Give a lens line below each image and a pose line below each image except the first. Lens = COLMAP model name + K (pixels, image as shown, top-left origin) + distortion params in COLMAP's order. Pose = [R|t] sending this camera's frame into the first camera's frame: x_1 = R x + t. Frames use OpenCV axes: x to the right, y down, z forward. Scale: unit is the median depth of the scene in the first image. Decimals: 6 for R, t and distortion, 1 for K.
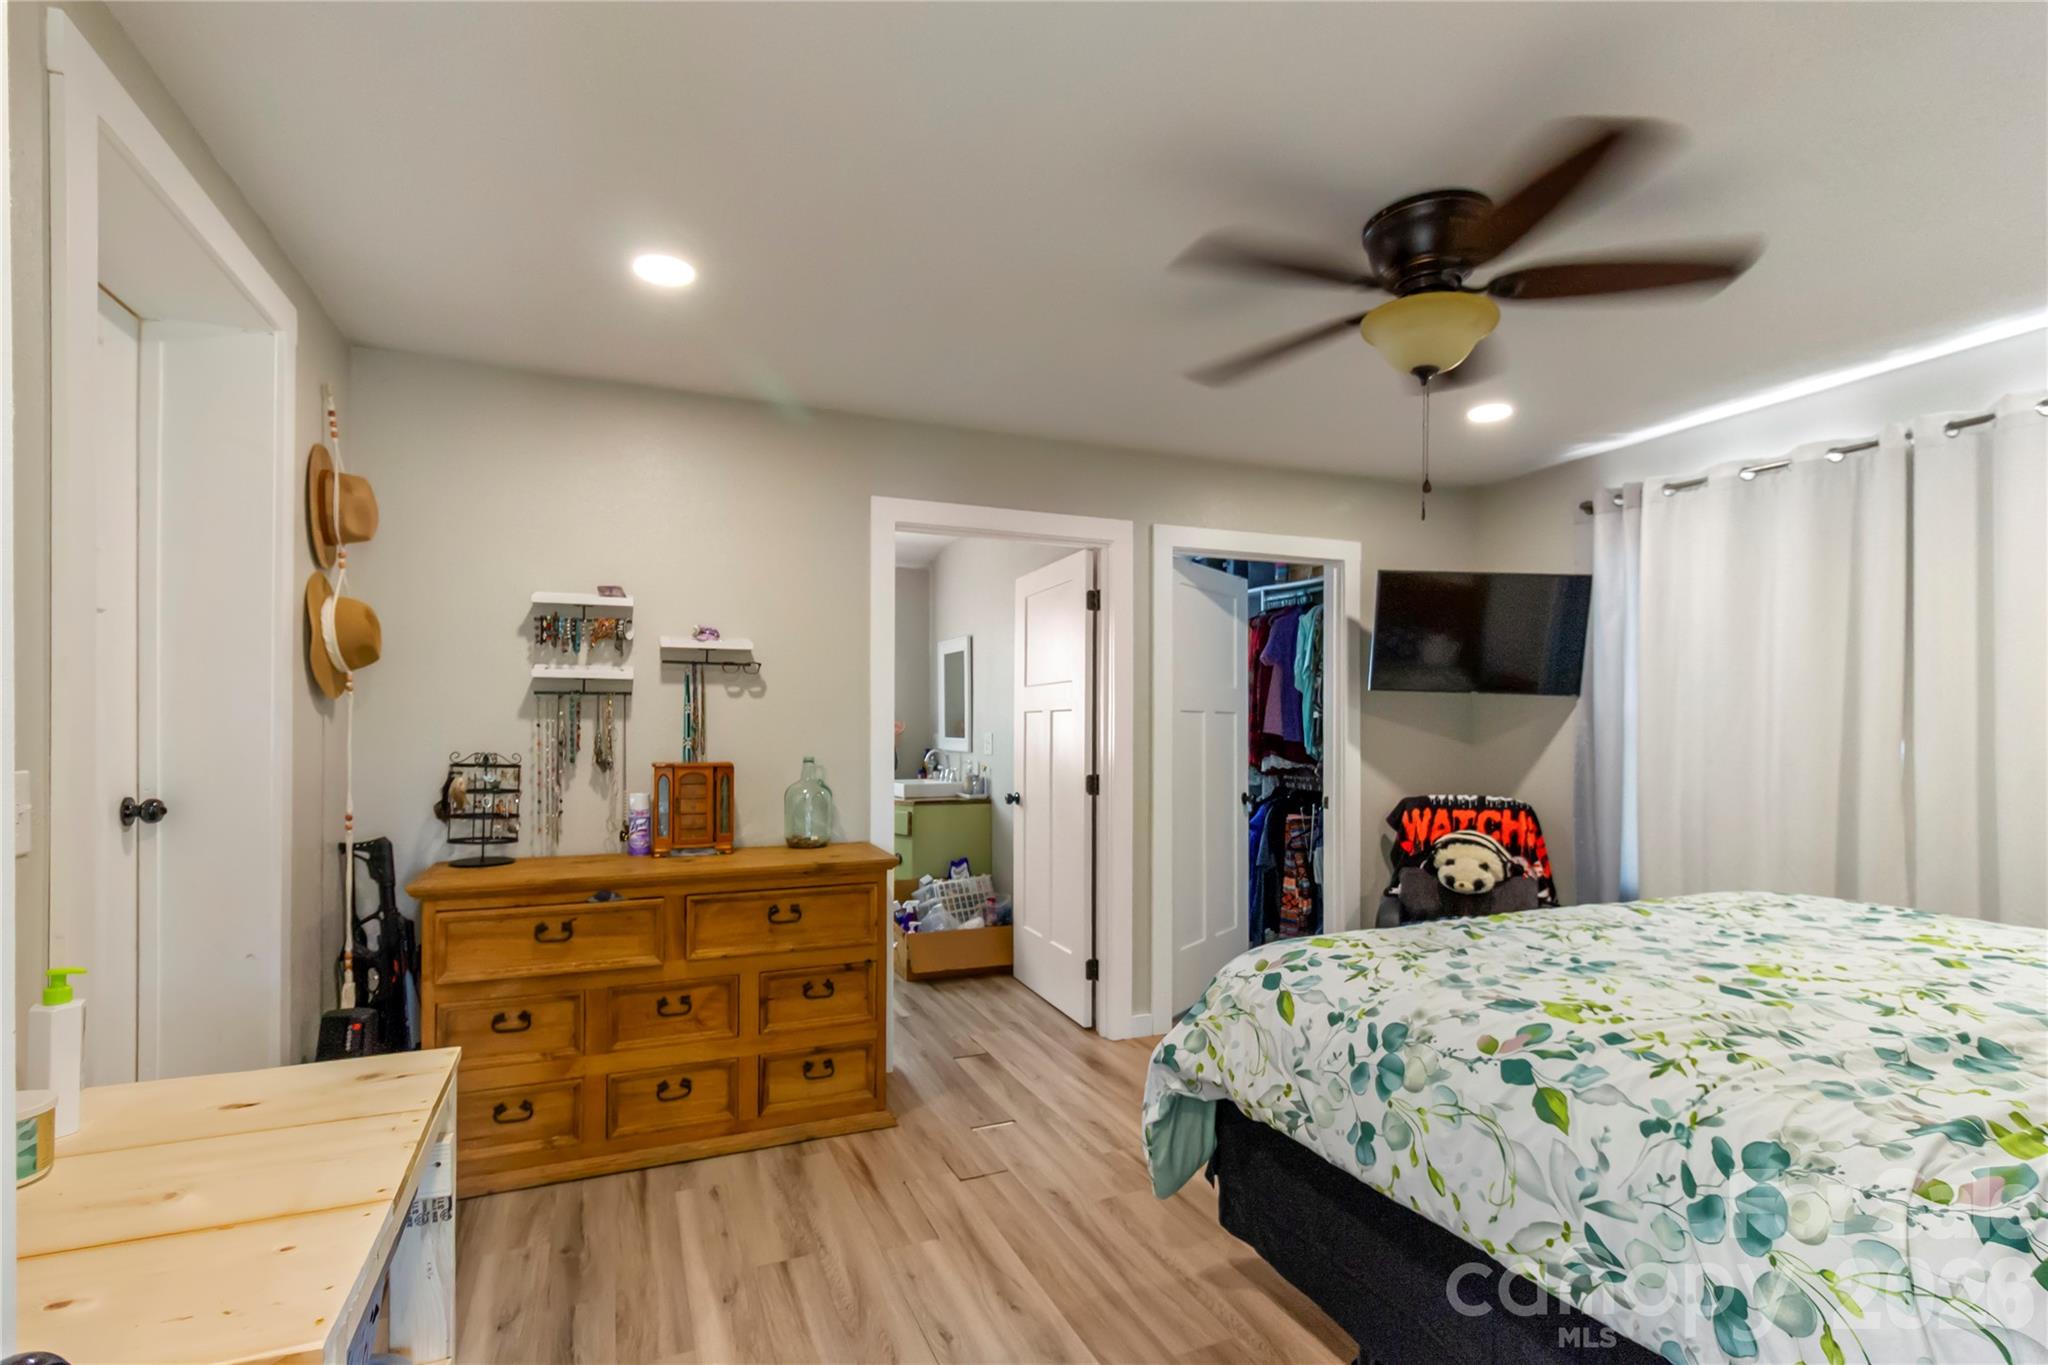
lens RADIAL K [[978.9, 0, 1014.7], [0, 978.9, 719.5], [0, 0, 1]] dist [0.012531, 0.000244]
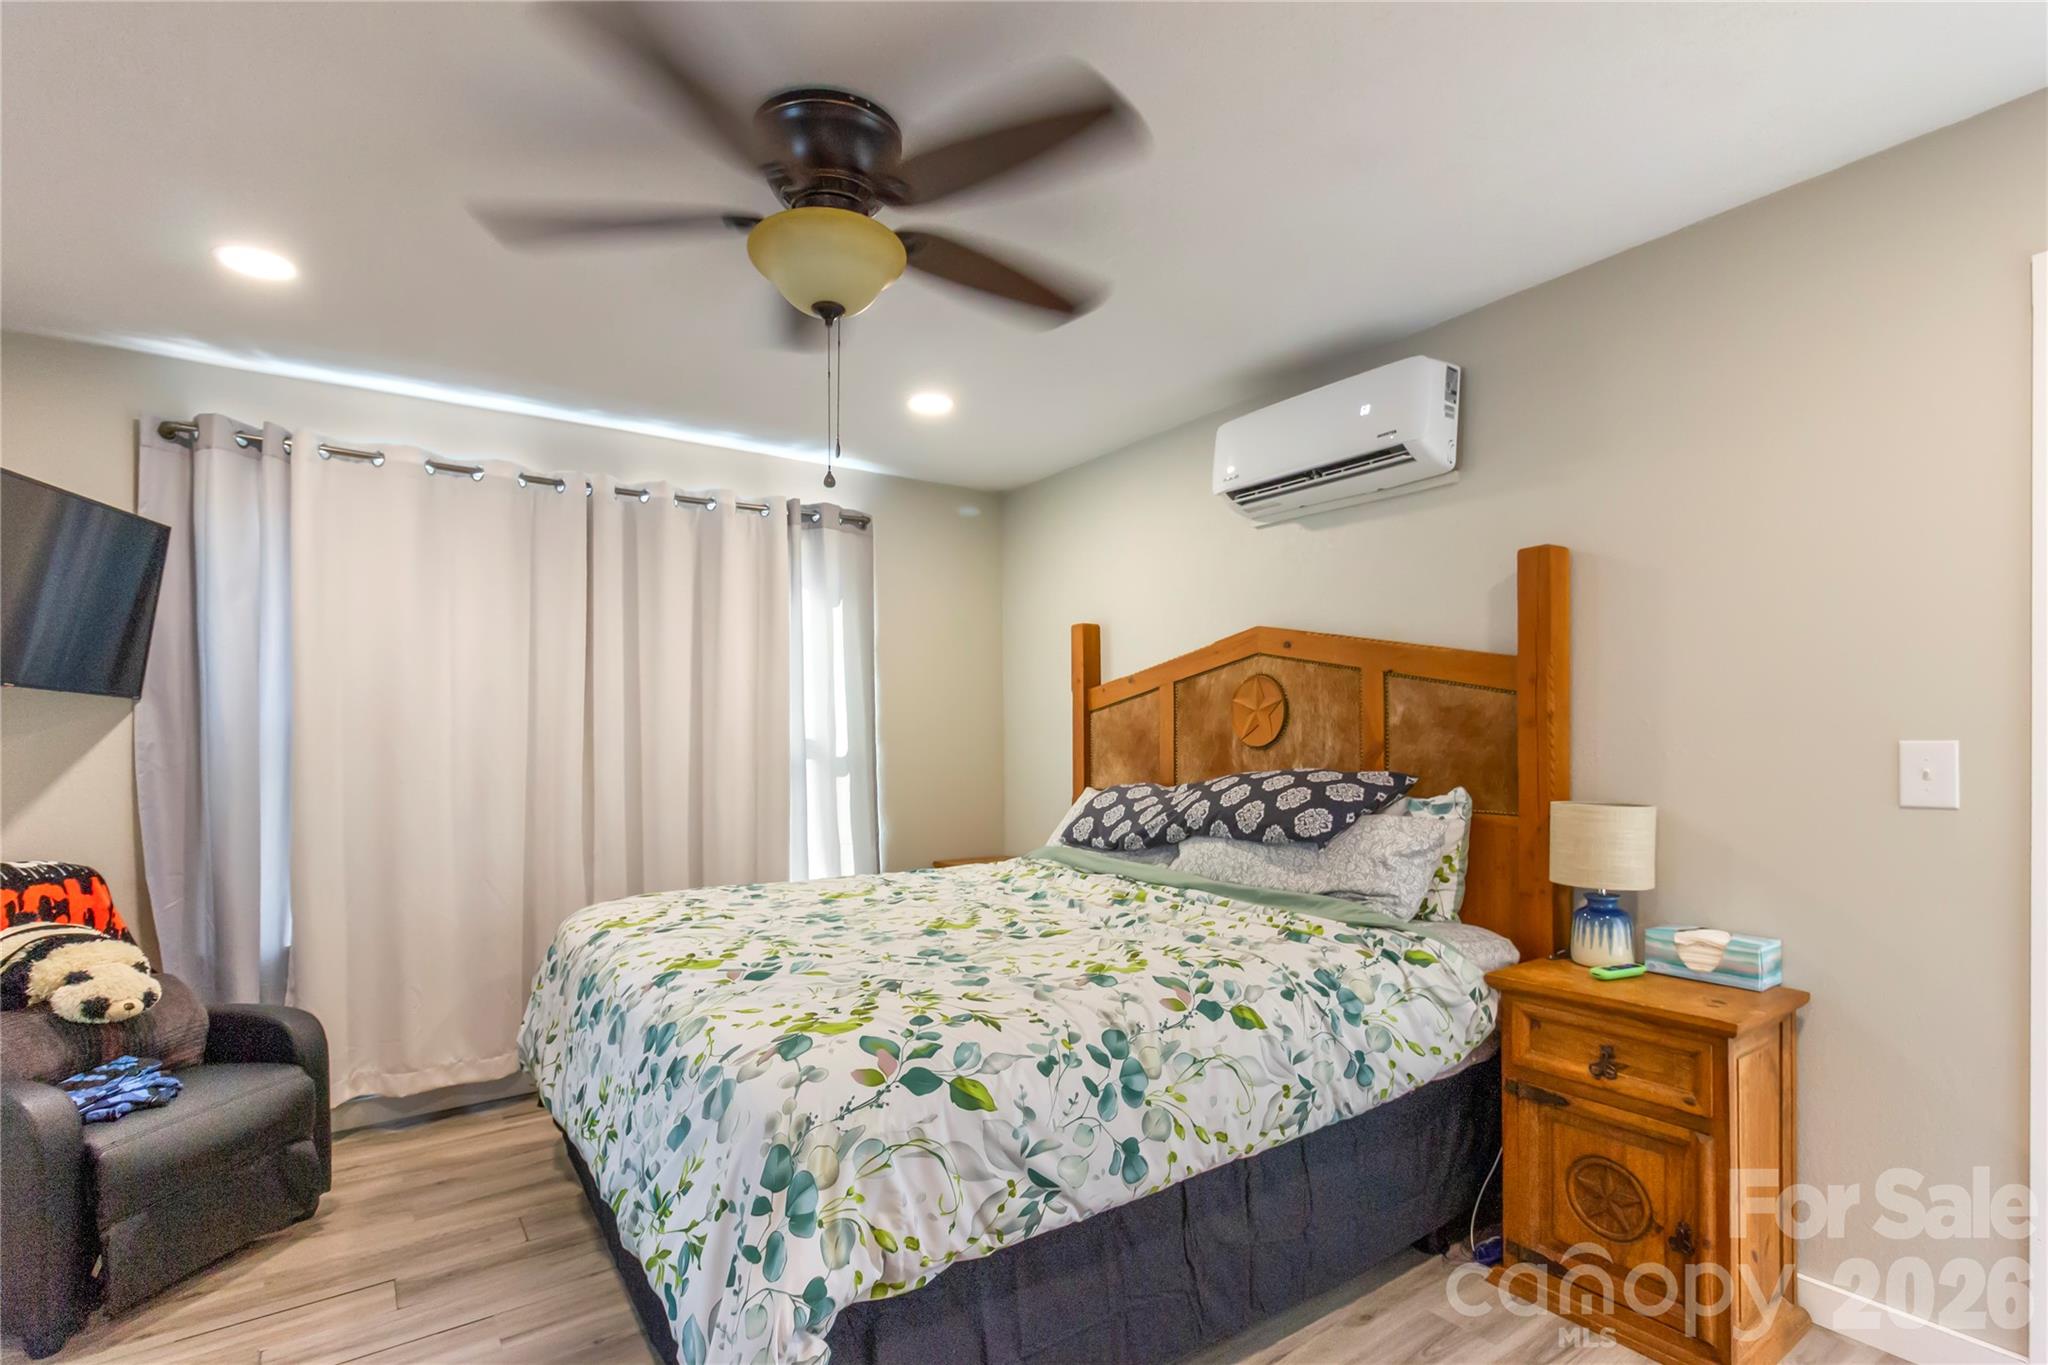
lens RADIAL K [[978.9, 0, 1041.6], [0, 978.9, 723.5], [0, 0, 1]] dist [0.012531, 0.000244]
pose [[-0.203711, 0.006113, 0.979012, -0.535075], [0.006270, 0.999968, -0.004939, 0.000259], [-0.979011, 0.005133, -0.203743, 1.175816]]
